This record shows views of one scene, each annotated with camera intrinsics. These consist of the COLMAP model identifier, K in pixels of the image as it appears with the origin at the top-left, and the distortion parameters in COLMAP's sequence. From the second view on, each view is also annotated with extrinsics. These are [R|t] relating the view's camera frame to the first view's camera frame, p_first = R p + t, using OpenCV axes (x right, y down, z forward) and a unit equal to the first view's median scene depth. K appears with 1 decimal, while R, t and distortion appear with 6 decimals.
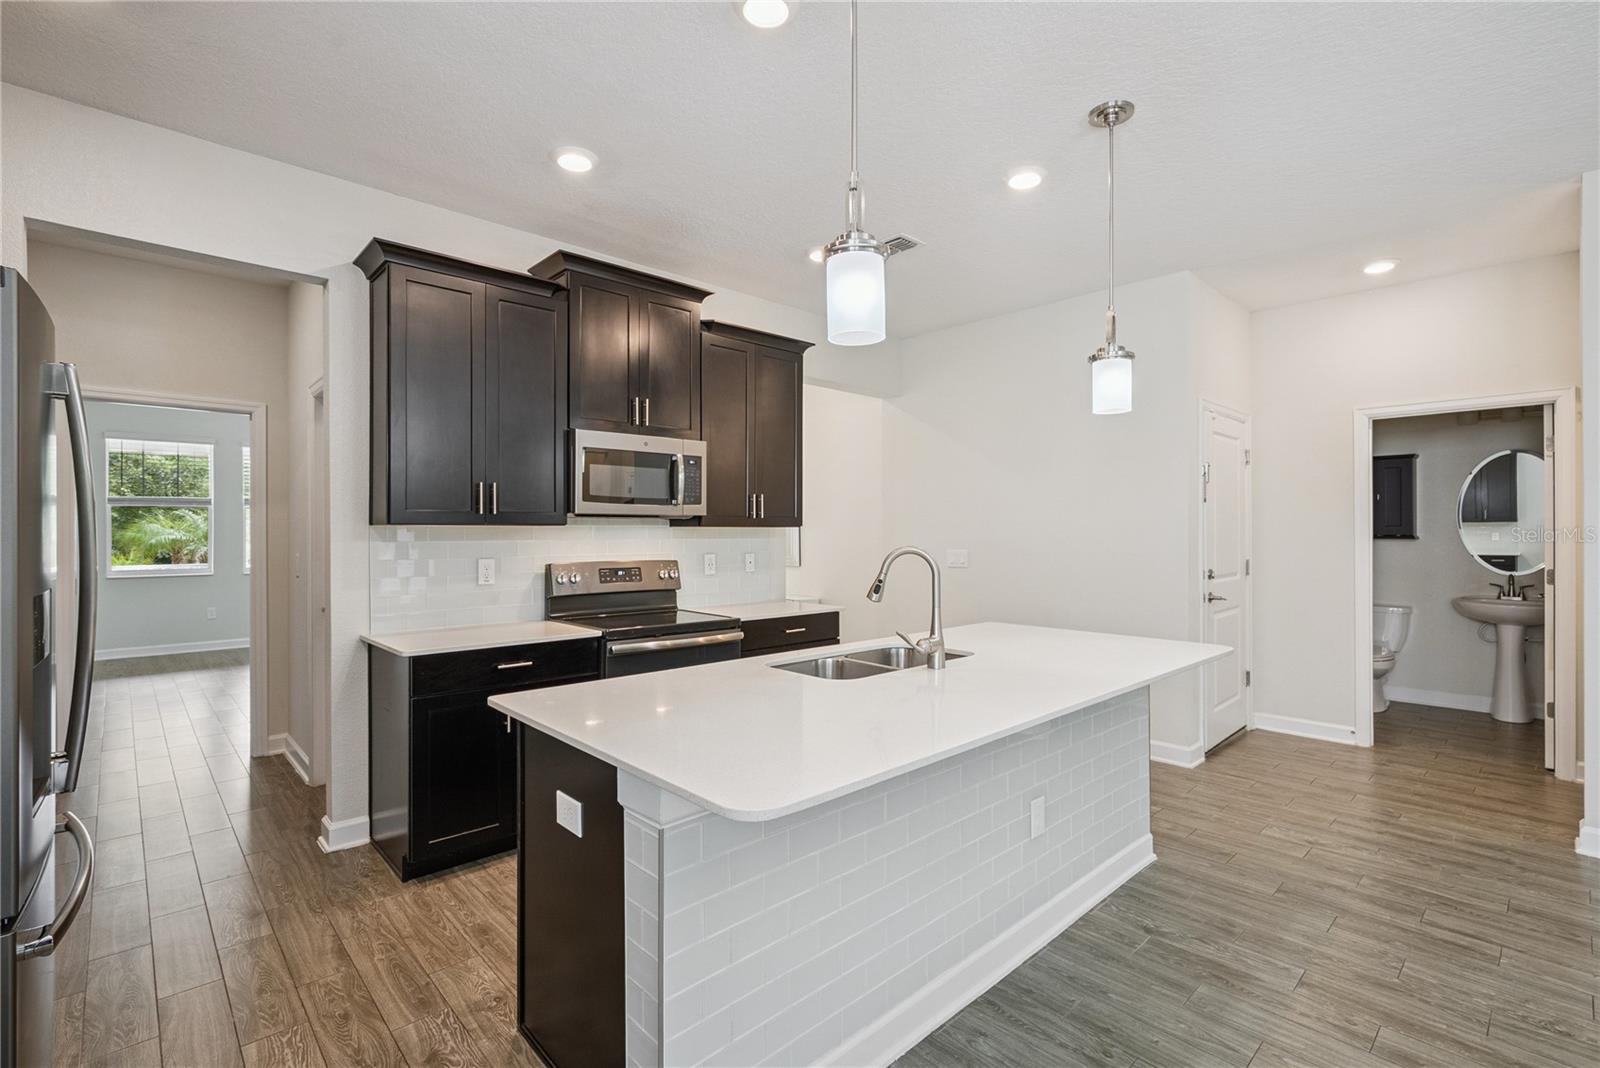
lens RADIAL K [[738.5, 0, 798.6], [0, 738.5, 525.7], [0, 0, 1]] dist [-0.000653, 0.002092]
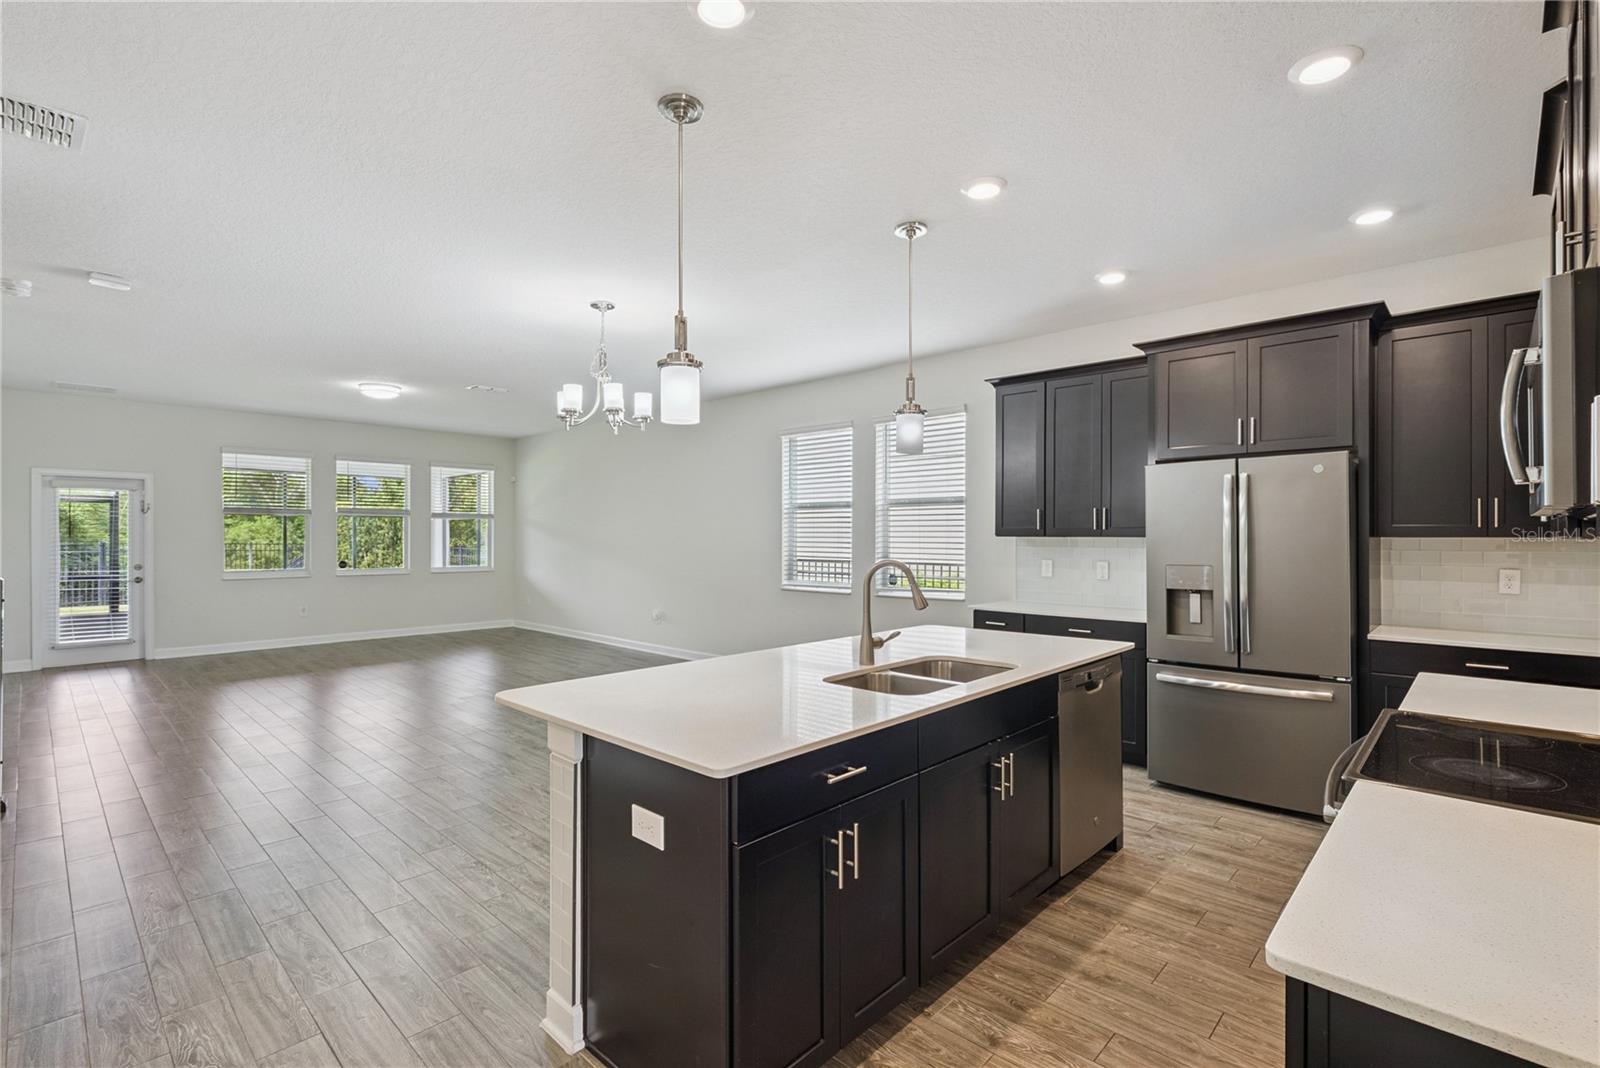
lens RADIAL K [[738.5, 0, 805.5], [0, 738.5, 537.0], [0, 0, 1]] dist [-0.000653, 0.002092]
pose [[-0.997512, -0.001113, -0.070492, 0.266656], [-0.000654, 0.999978, -0.006538, 0.001330], [0.070498, -0.006476, -0.997491, 1.565531]]
